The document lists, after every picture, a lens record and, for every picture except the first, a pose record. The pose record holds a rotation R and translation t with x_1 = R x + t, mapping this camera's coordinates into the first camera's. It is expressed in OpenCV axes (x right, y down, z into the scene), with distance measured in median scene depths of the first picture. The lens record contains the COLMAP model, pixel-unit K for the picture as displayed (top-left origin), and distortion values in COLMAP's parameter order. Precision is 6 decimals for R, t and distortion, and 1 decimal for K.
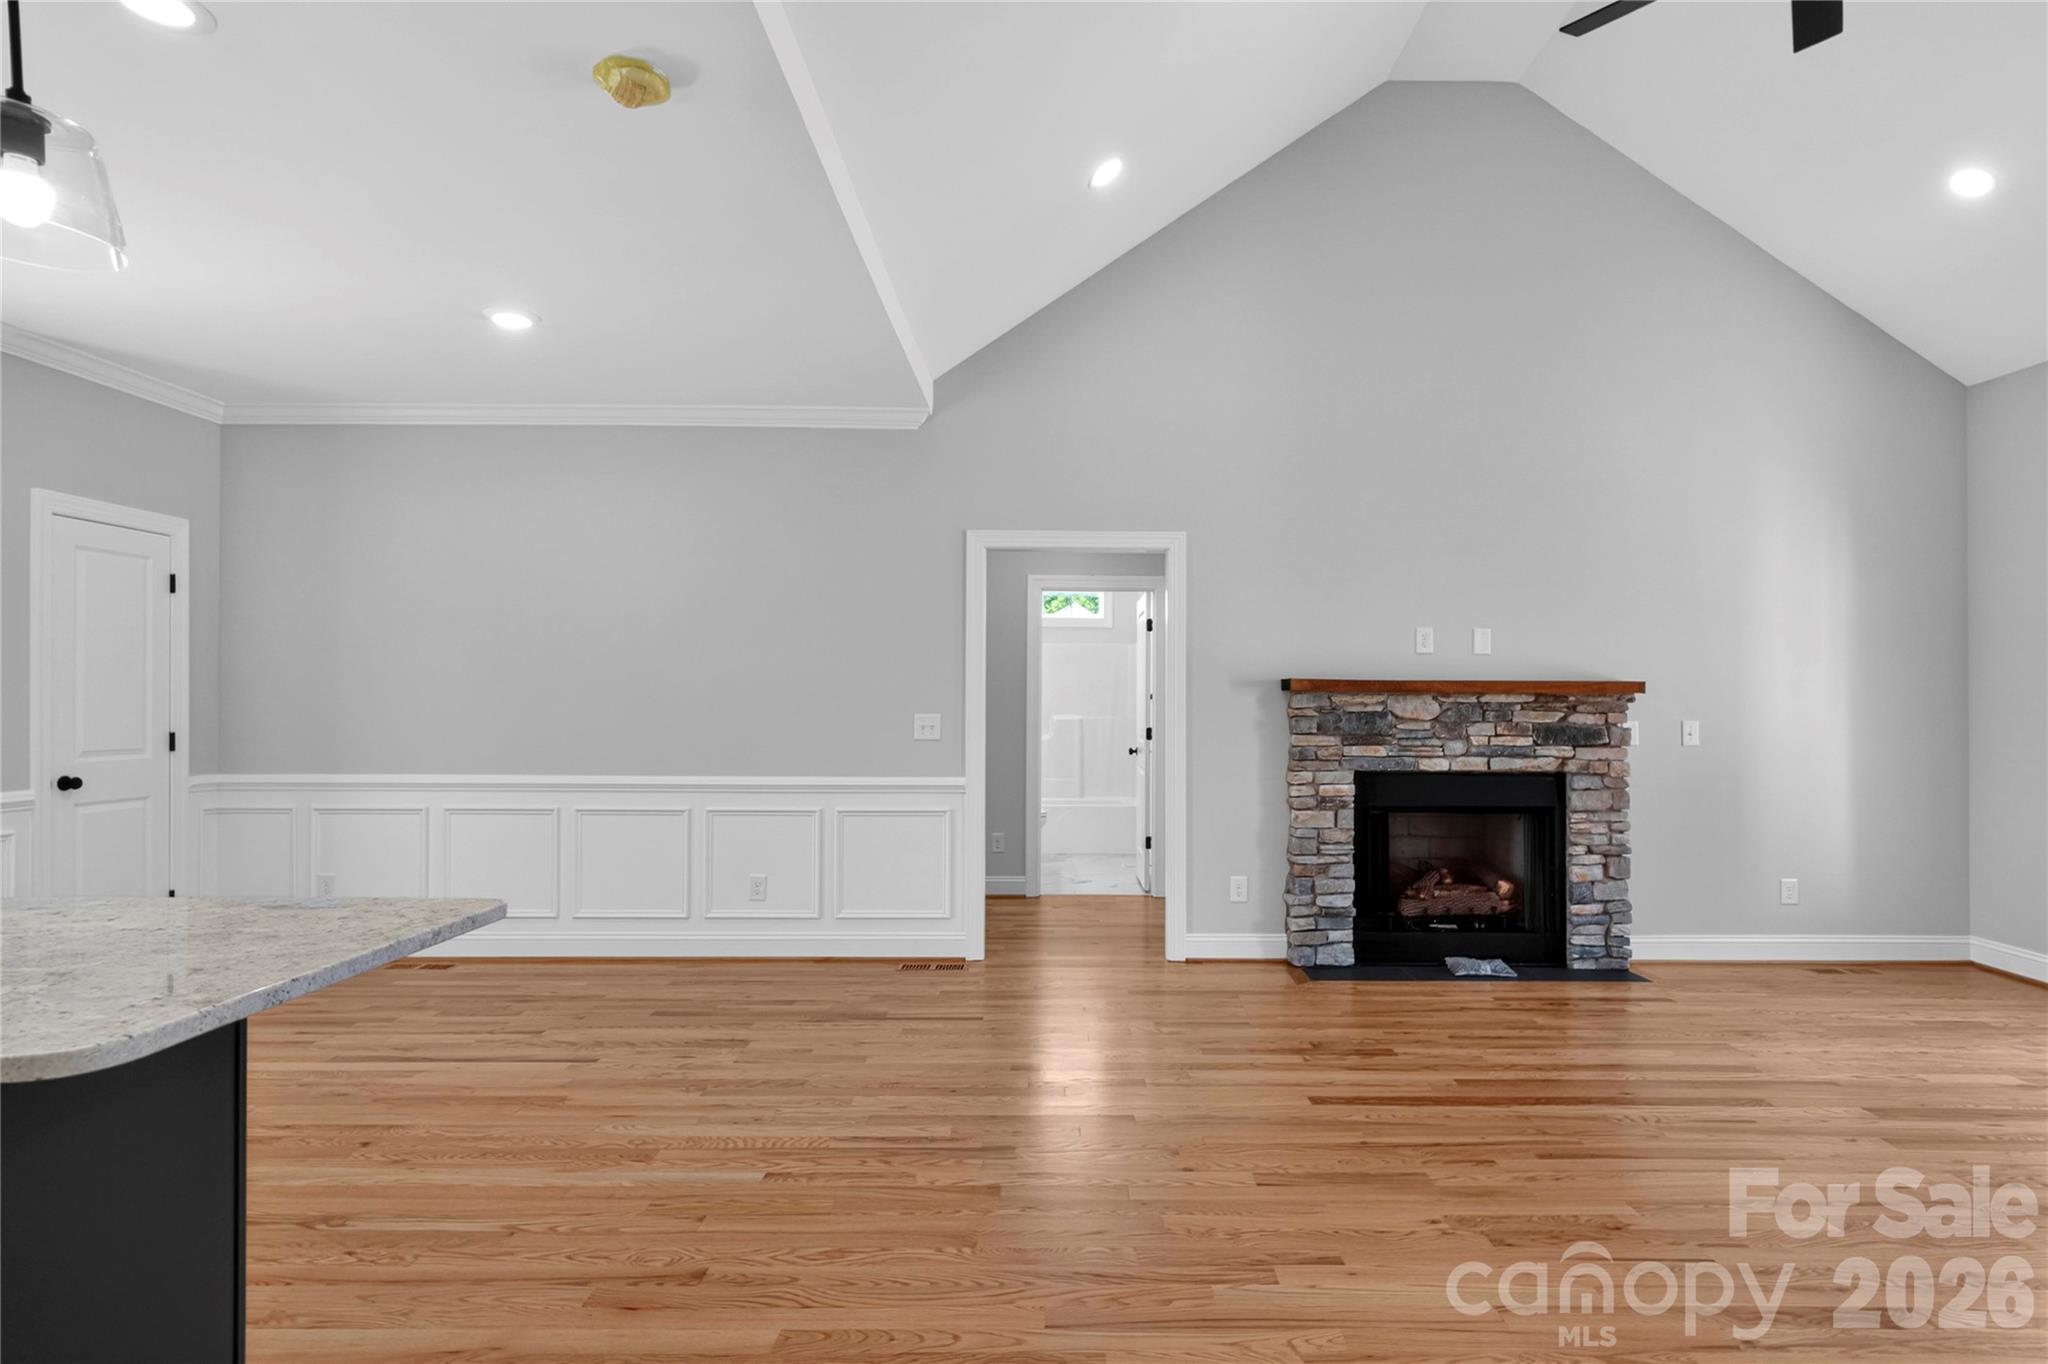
lens RADIAL K [[1130.0, 0, 1070.9], [0, 1130.0, 690.6], [0, 0, 1]] dist [0.009337, -0.003706]
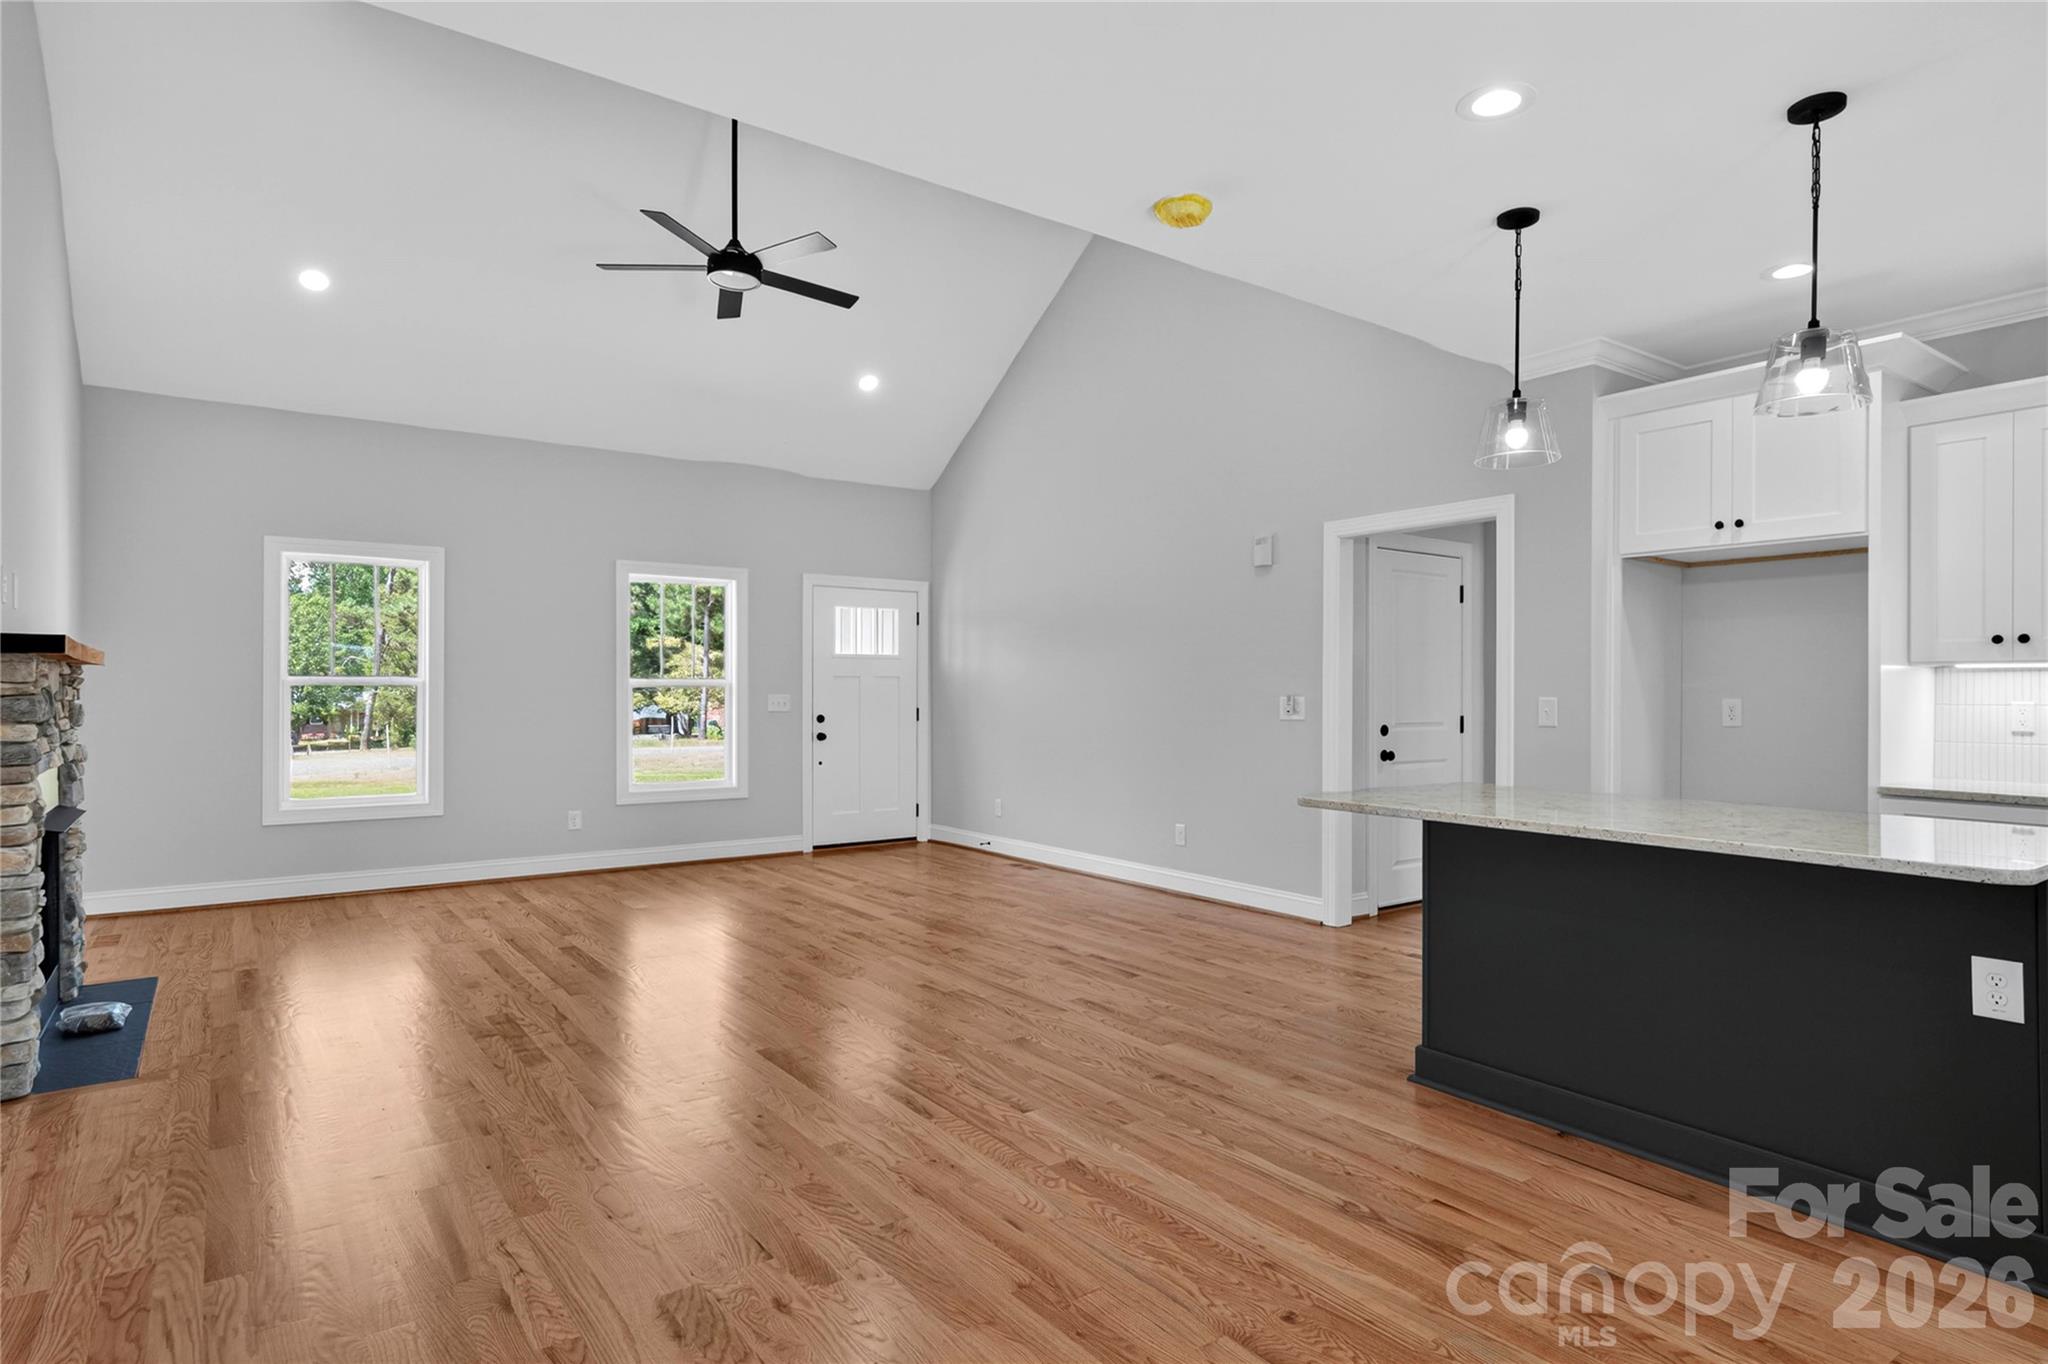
lens RADIAL K [[1130.0, 0, 1078.8], [0, 1130.0, 699.9], [0, 0, 1]] dist [0.009337, -0.003706]
pose [[-0.593912, -0.012421, 0.804434, -0.656473], [-0.008436, 0.999922, 0.009211, 0.013631], [-0.804486, -0.001316, -0.593971, 0.902615]]
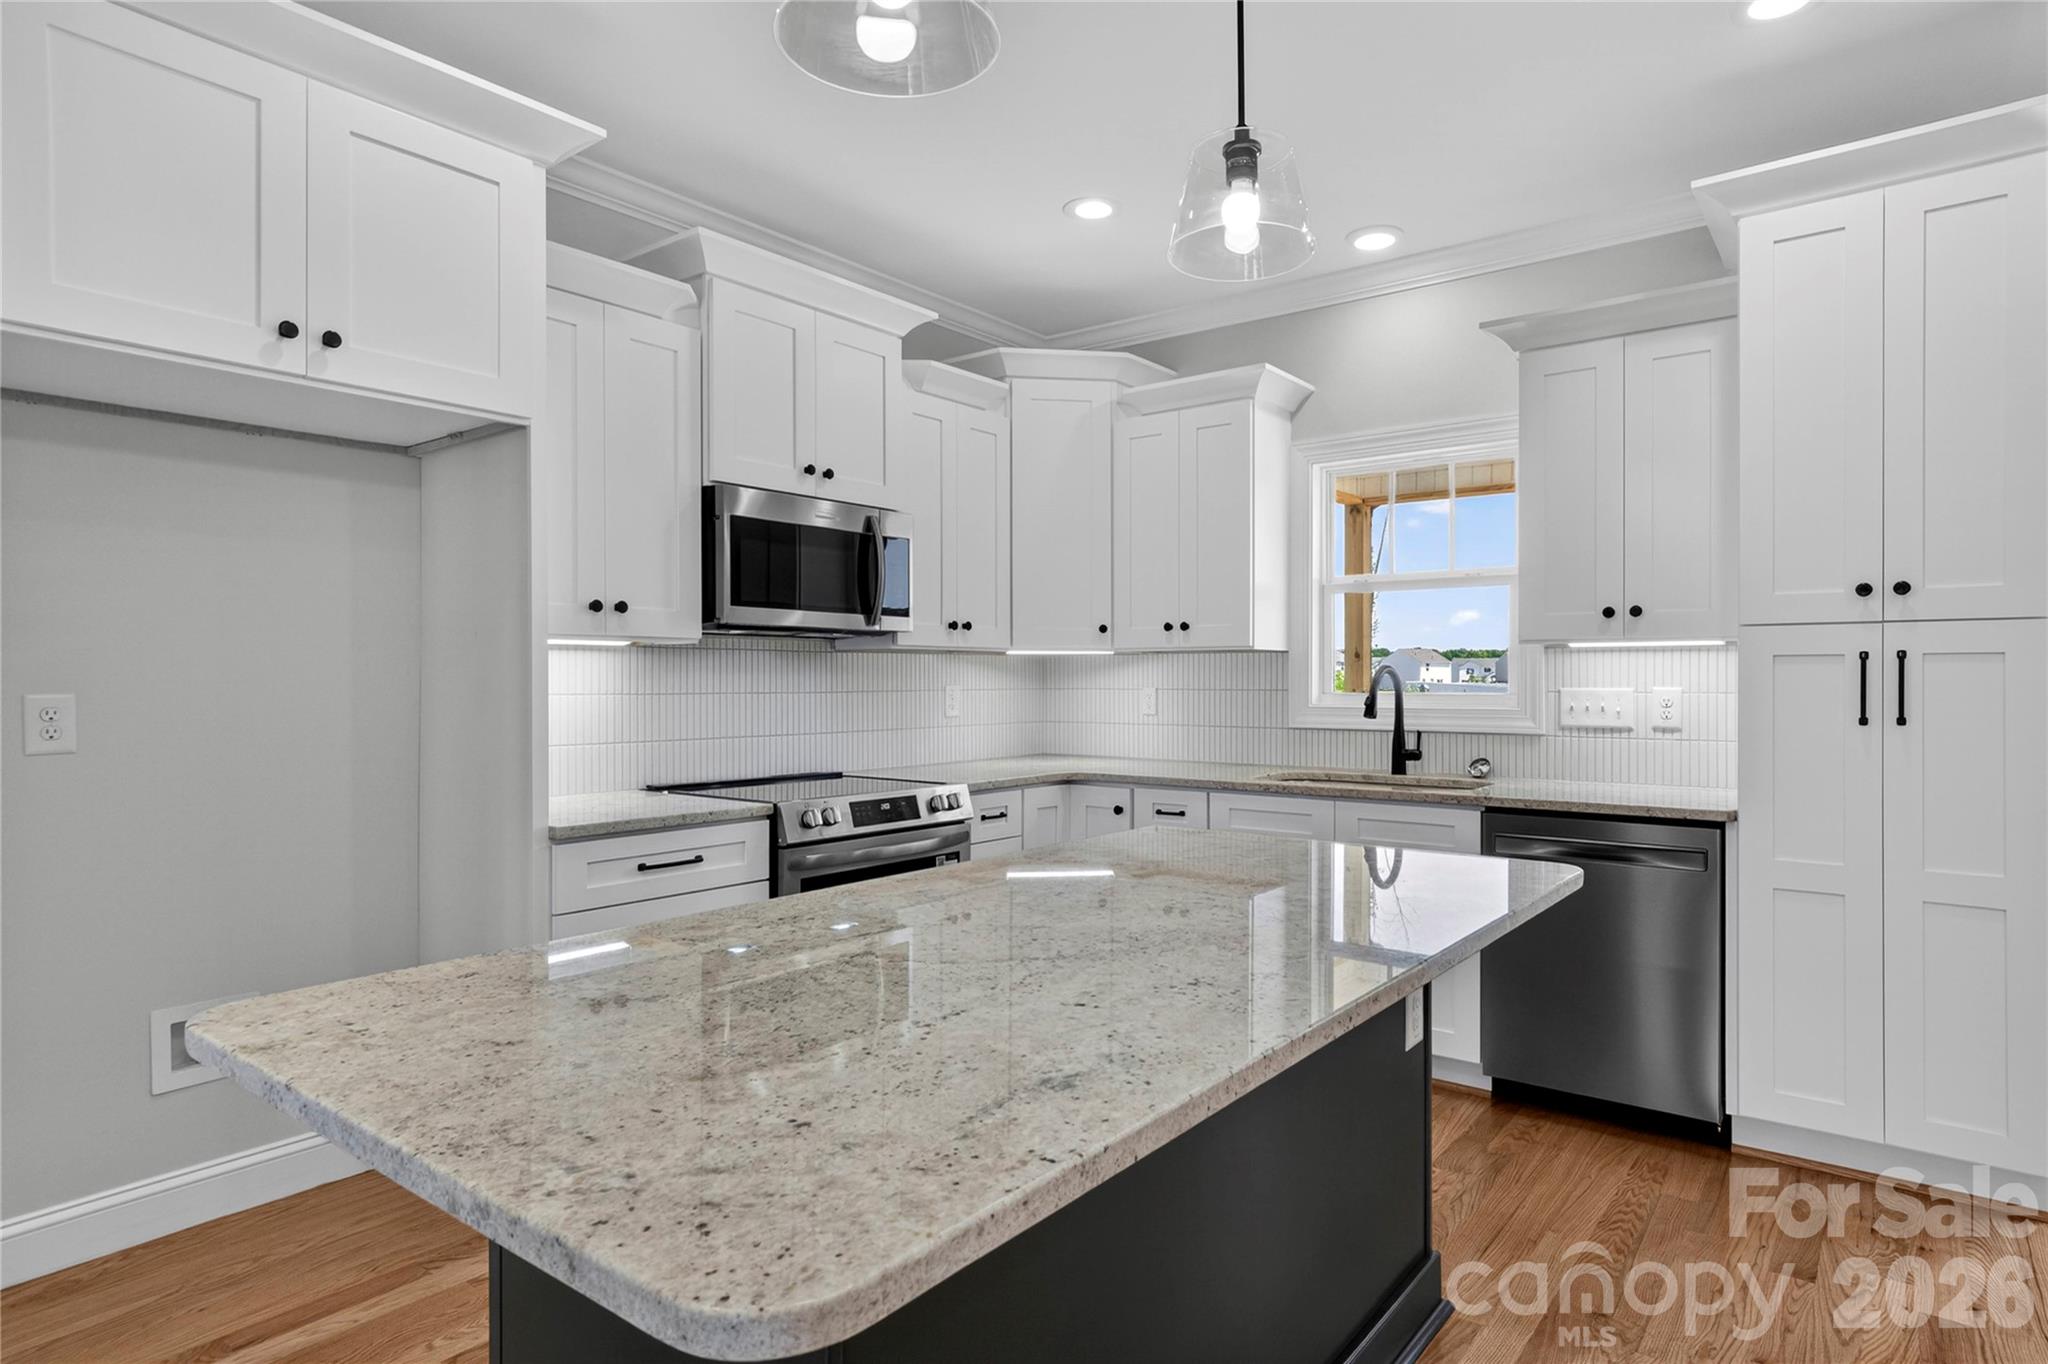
lens RADIAL K [[1130.0, 0, 1068.6], [0, 1130.0, 676.6], [0, 0, 1]] dist [0.009337, -0.003706]
pose [[-0.609234, -0.005320, -0.792973, -0.127868], [0.002367, 0.999961, -0.008527, 0.014995], [0.792987, -0.007071, -0.609197, 0.494852]]
